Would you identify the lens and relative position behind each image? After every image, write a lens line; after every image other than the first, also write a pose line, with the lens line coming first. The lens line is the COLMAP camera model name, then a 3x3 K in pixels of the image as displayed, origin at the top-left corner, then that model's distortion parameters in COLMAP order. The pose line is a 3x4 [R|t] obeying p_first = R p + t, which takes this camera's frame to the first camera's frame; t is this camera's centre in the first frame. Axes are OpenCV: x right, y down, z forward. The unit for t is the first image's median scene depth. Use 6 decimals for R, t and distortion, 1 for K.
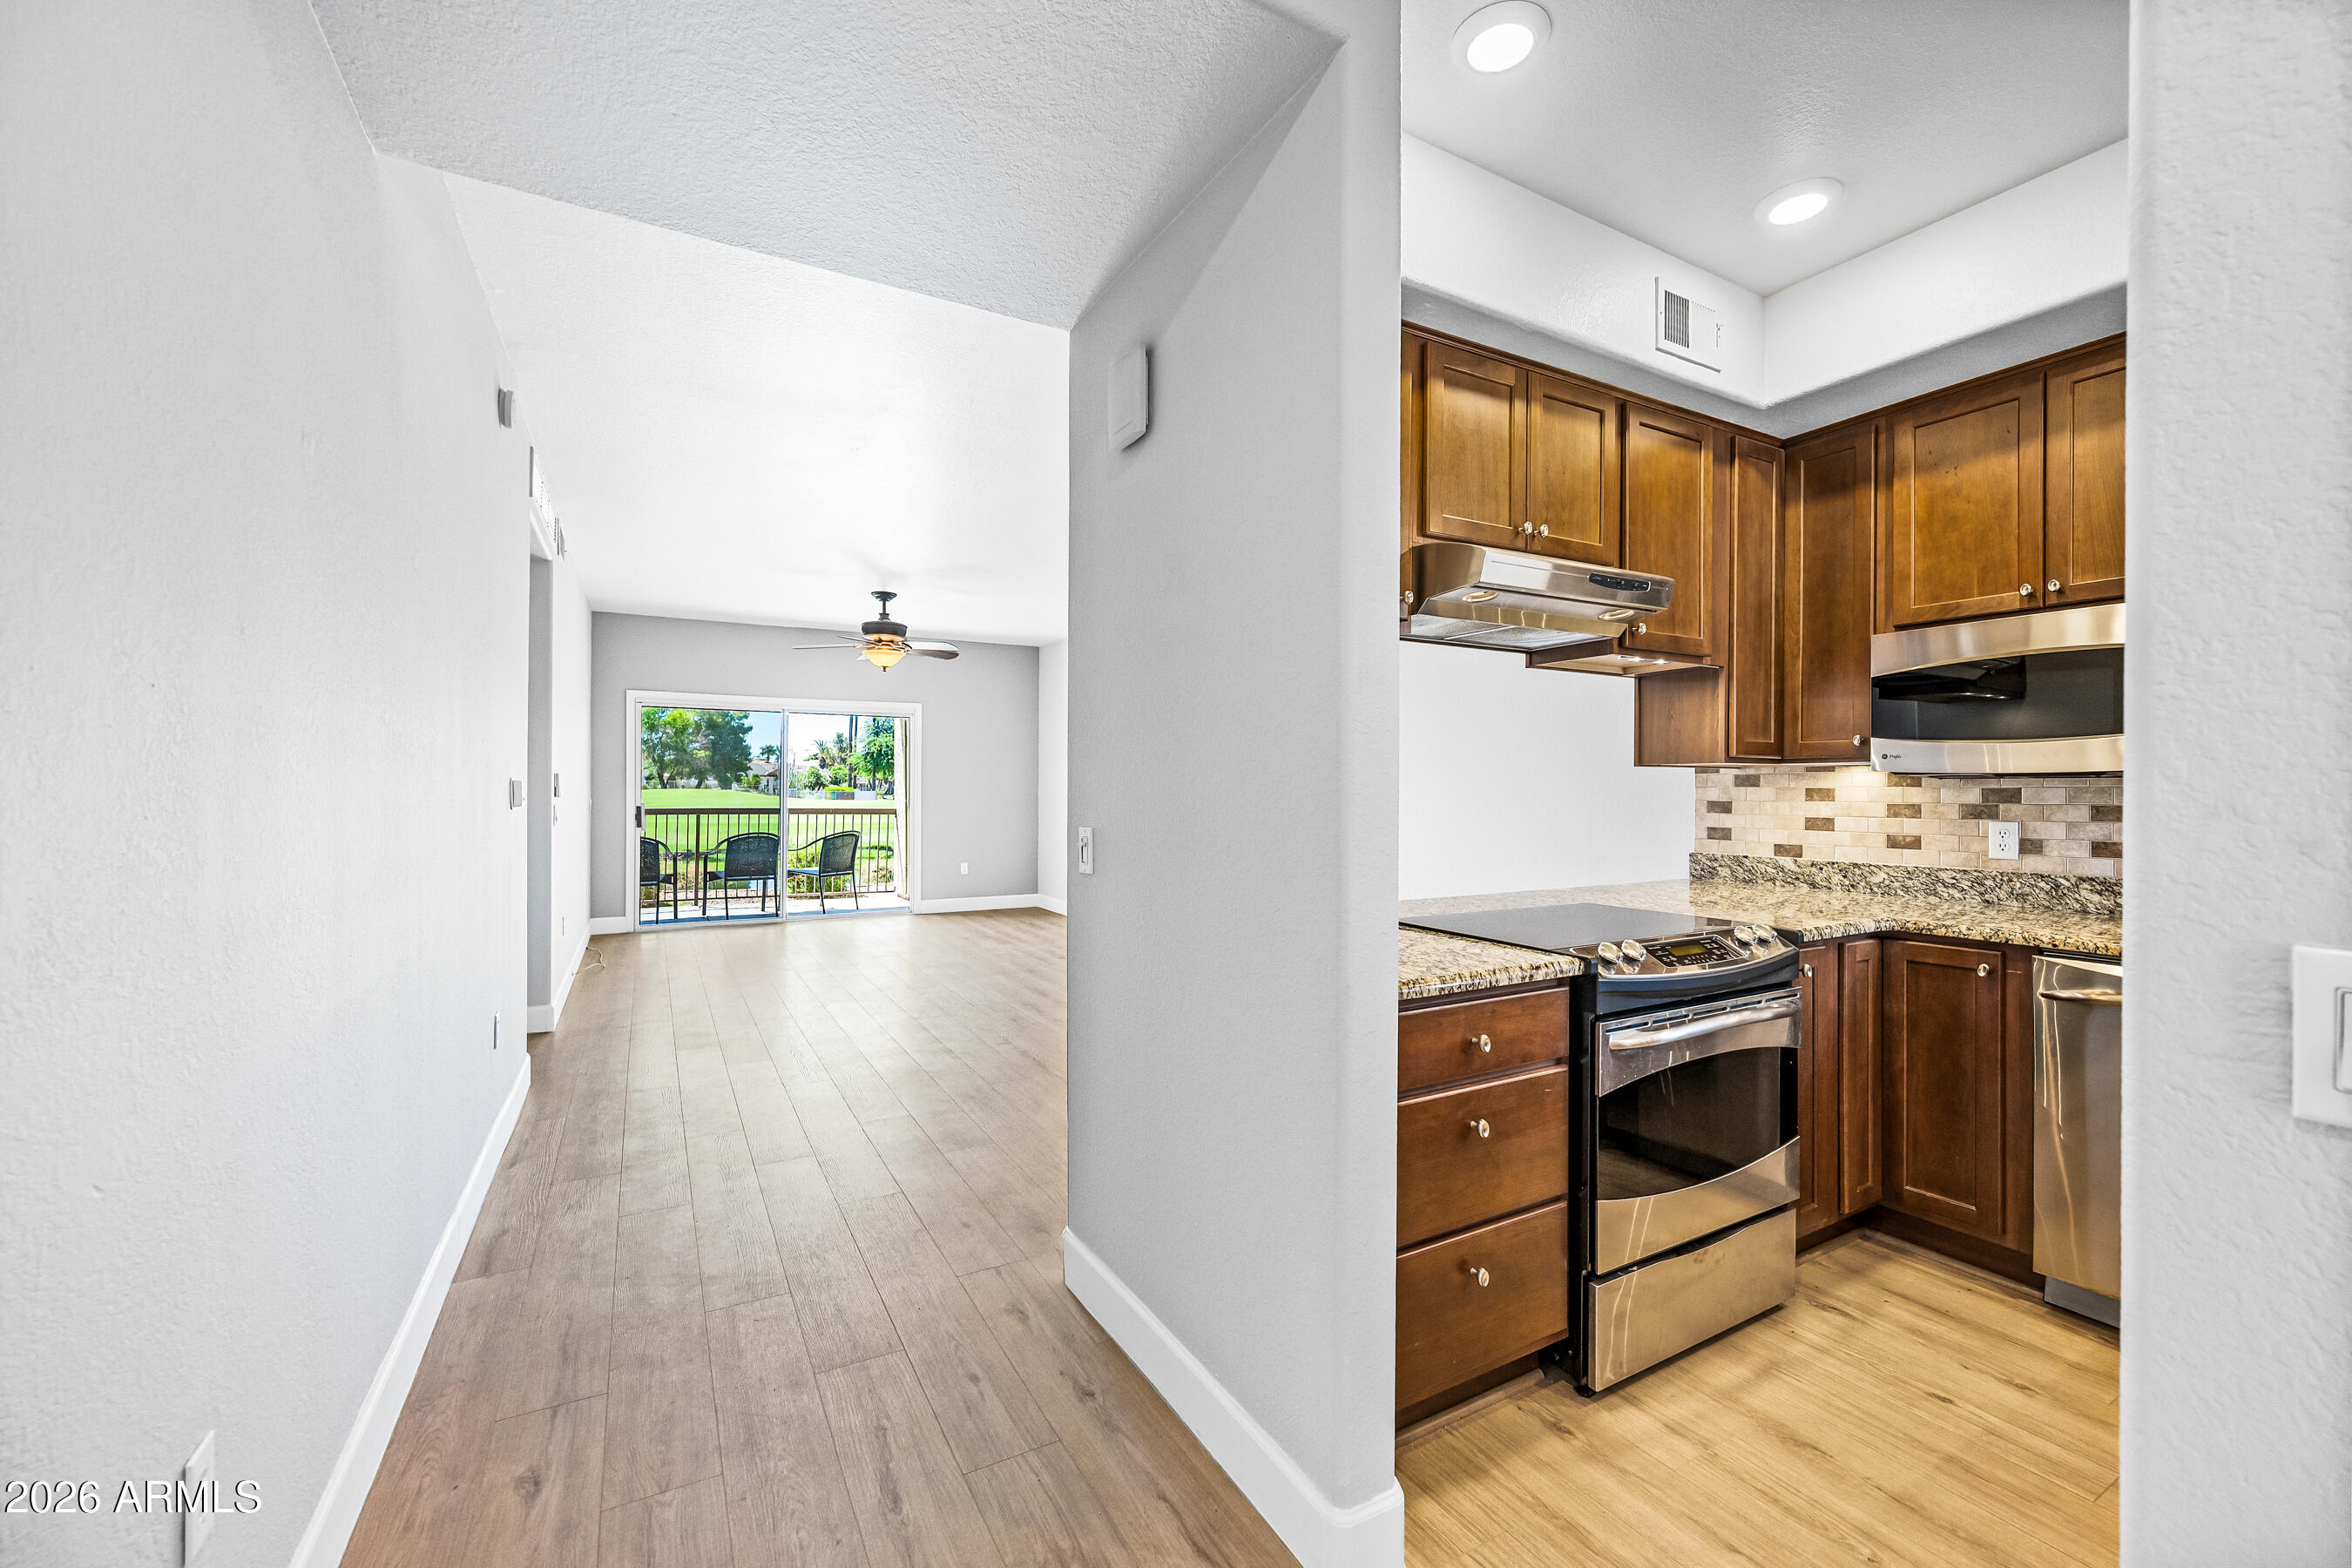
lens RADIAL K [[941.5, 0, 1205.4], [0, 941.5, 783.5], [0, 0, 1]] dist [-0.005331, 0.000986]
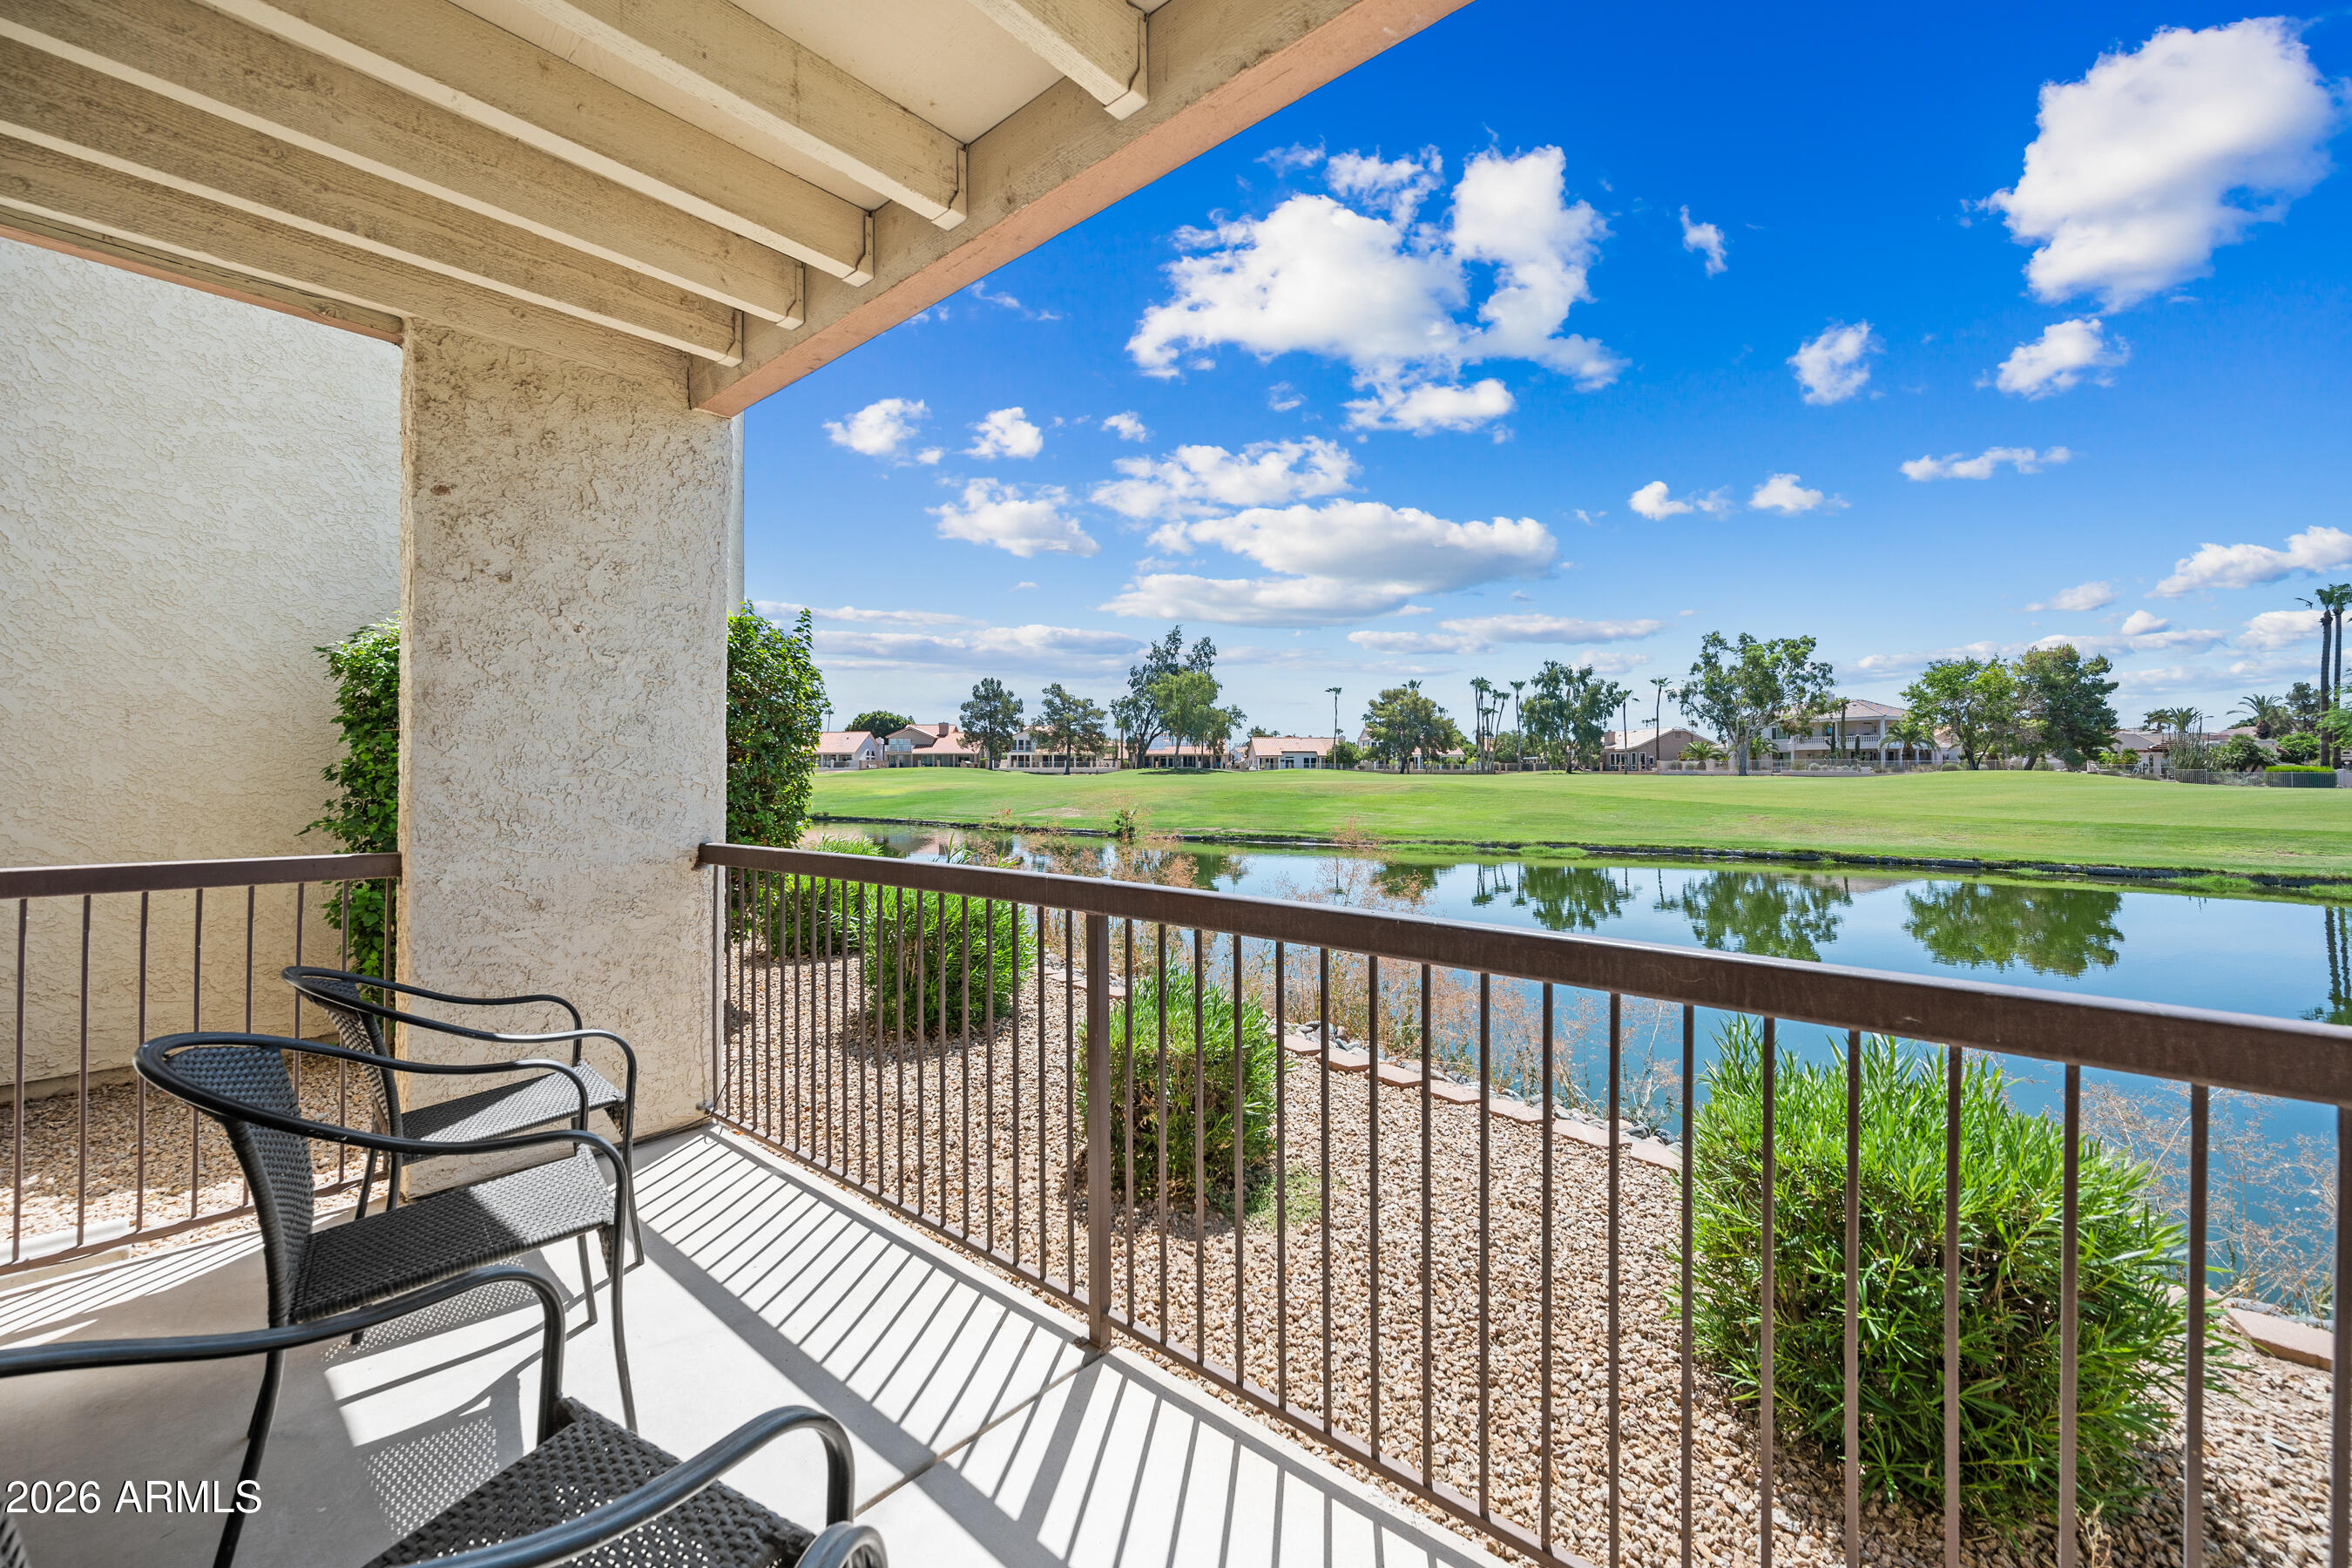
lens RADIAL K [[941.5, 0, 1166.3], [0, 941.5, 774.7], [0, 0, 1]] dist [-0.005331, 0.000986]
pose [[0.311390, -0.001137, -0.950282, -0.336636], [0.010776, 0.999939, 0.002334, 0.000743], [0.950221, -0.010967, 0.311383, 0.995404]]
